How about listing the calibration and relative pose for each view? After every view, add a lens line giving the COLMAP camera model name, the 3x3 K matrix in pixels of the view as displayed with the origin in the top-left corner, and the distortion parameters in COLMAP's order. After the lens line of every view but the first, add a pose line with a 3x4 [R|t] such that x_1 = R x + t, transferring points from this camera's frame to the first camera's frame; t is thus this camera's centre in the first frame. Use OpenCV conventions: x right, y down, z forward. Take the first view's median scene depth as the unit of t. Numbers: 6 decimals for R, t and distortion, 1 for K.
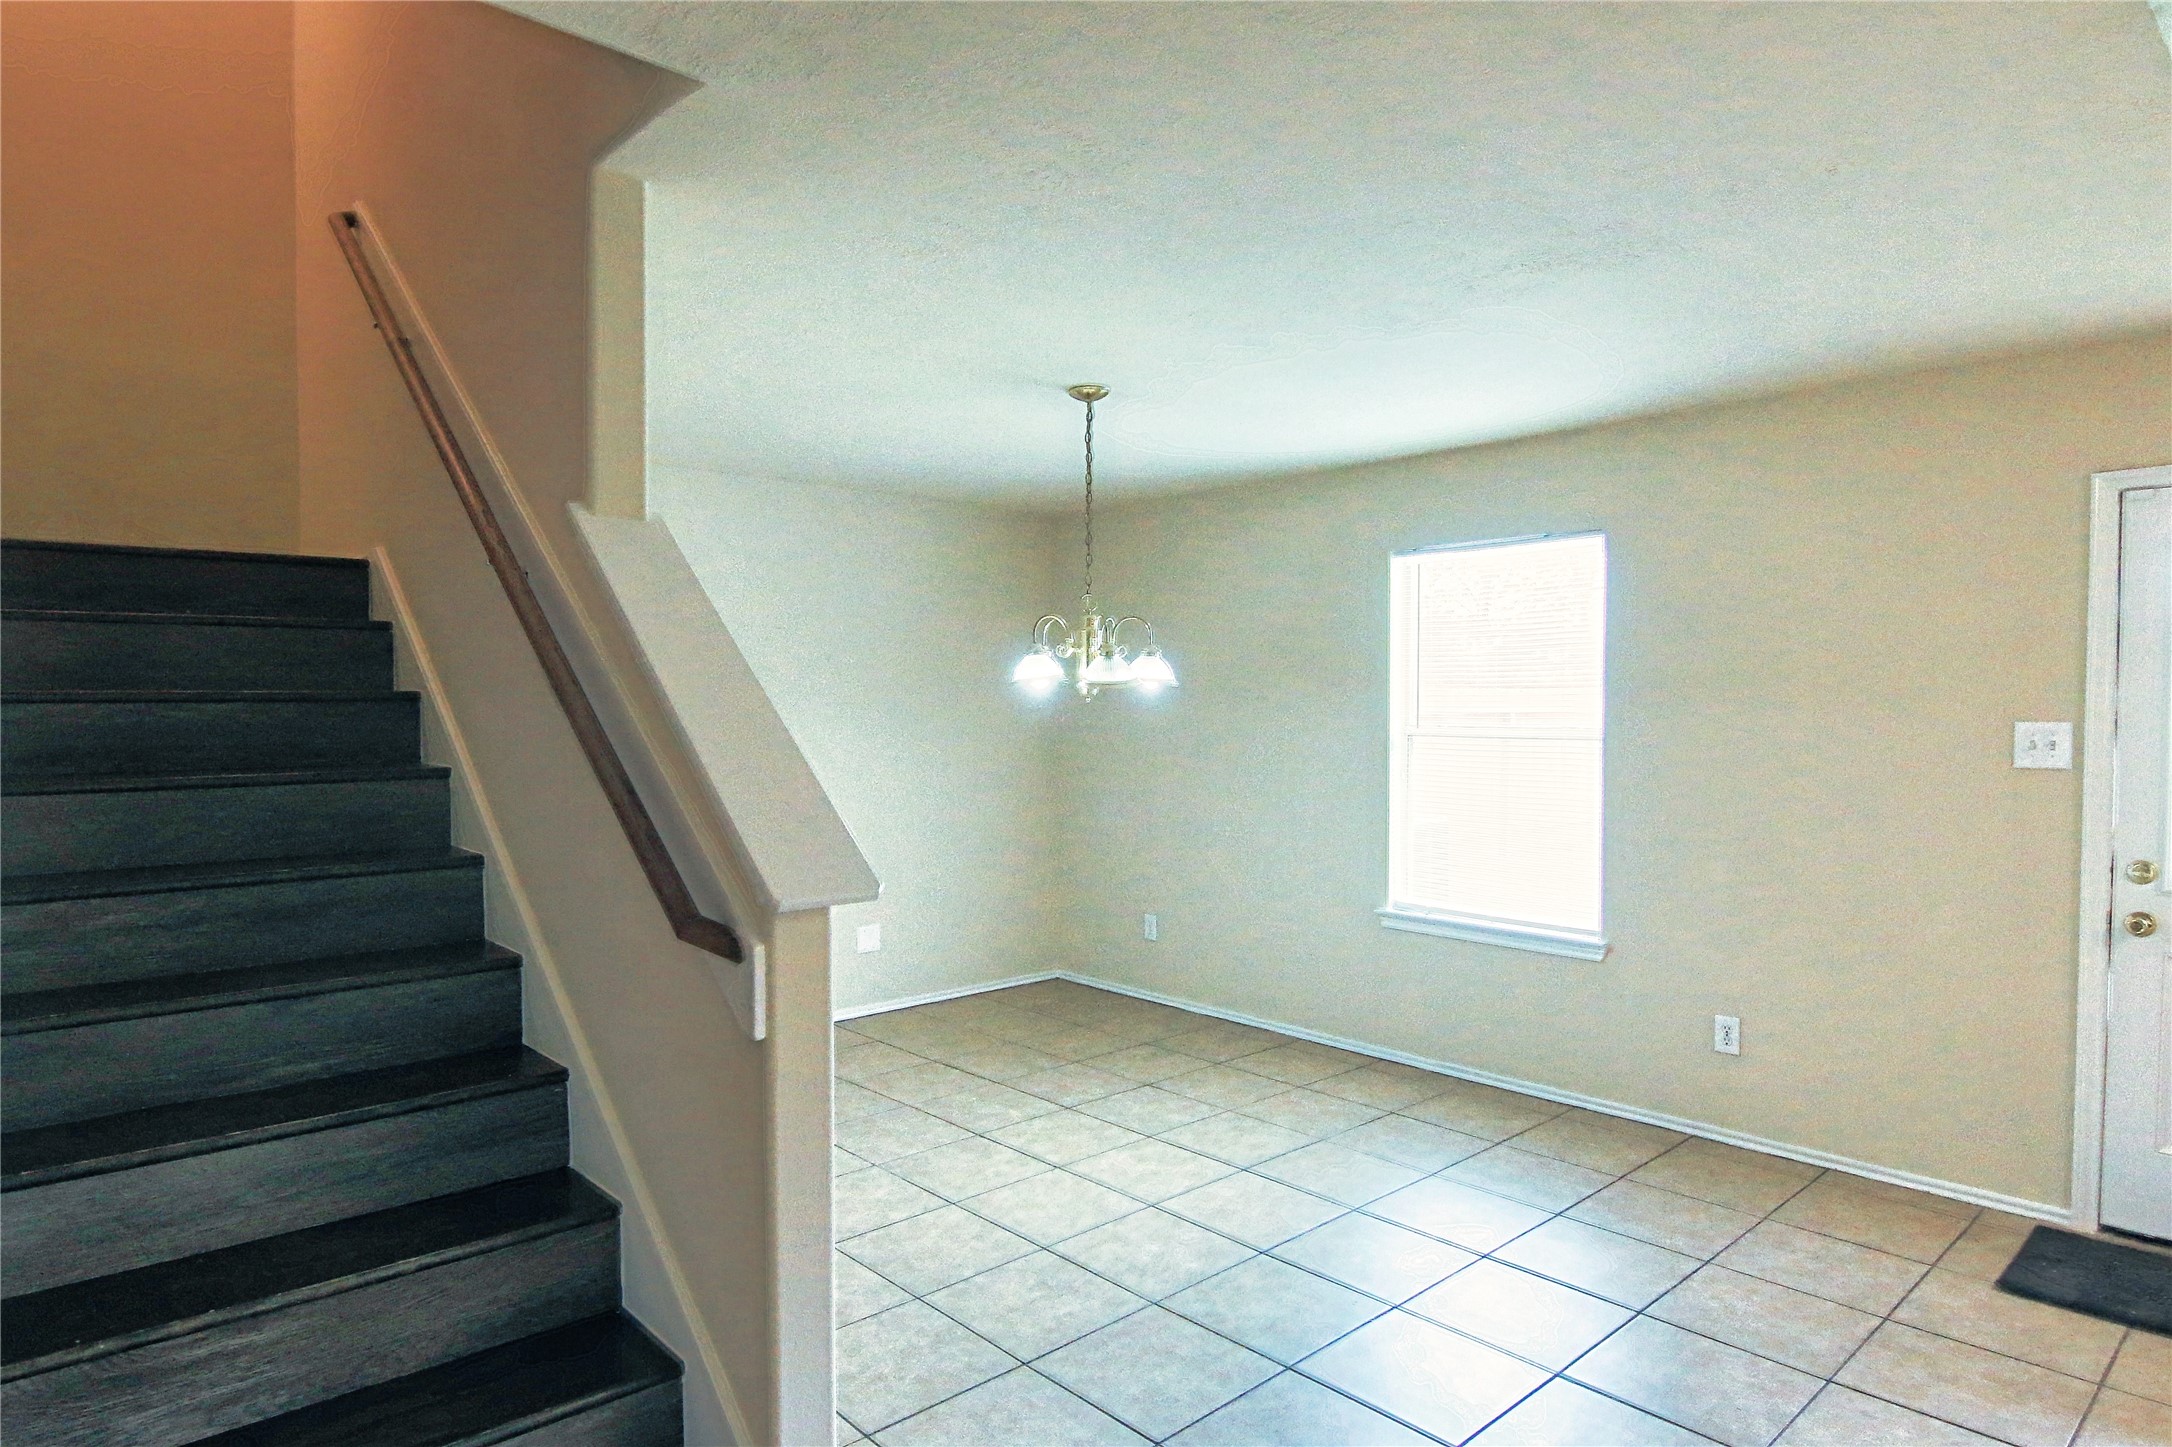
lens RADIAL K [[1256.7, 0, 1083.4], [0, 1256.7, 744.6], [0, 0, 1]] dist [-0.004200, -0.009685]
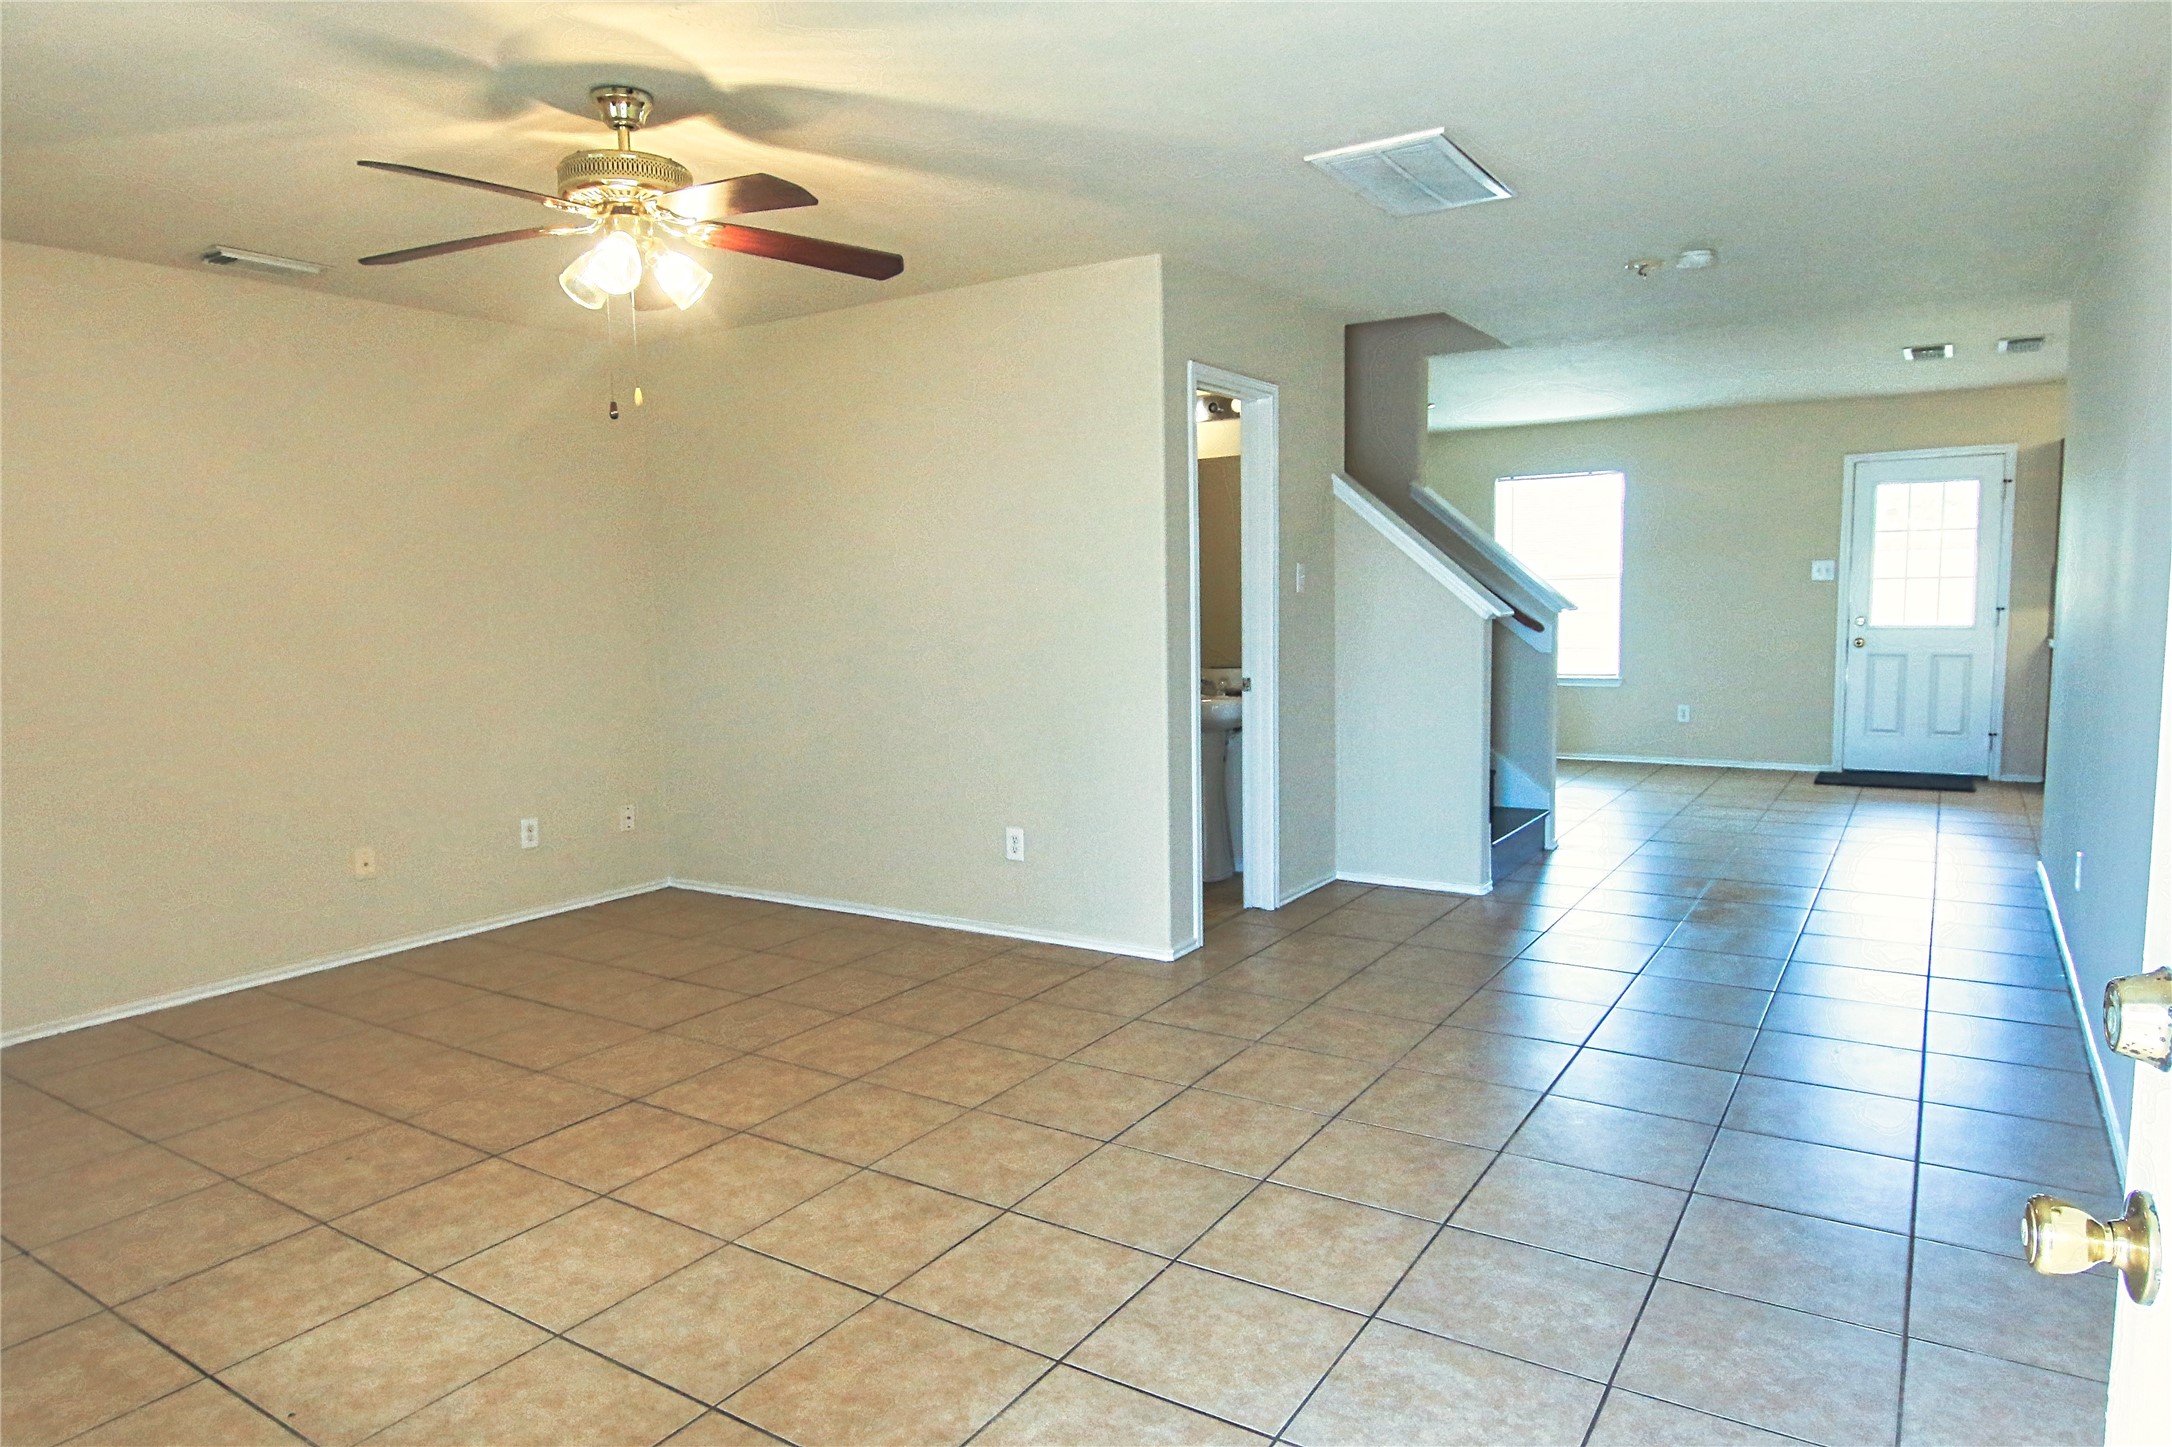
lens RADIAL K [[1342.7, 0, 1086.3], [0, 1342.7, 736.1], [0, 0, 1]] dist [0.000379, -0.009914]
pose [[0.966984, -0.047268, 0.250416, -1.089838], [0.028758, 0.996611, 0.077069, 0.067953], [-0.253210, -0.067323, 0.965066, -0.989885]]
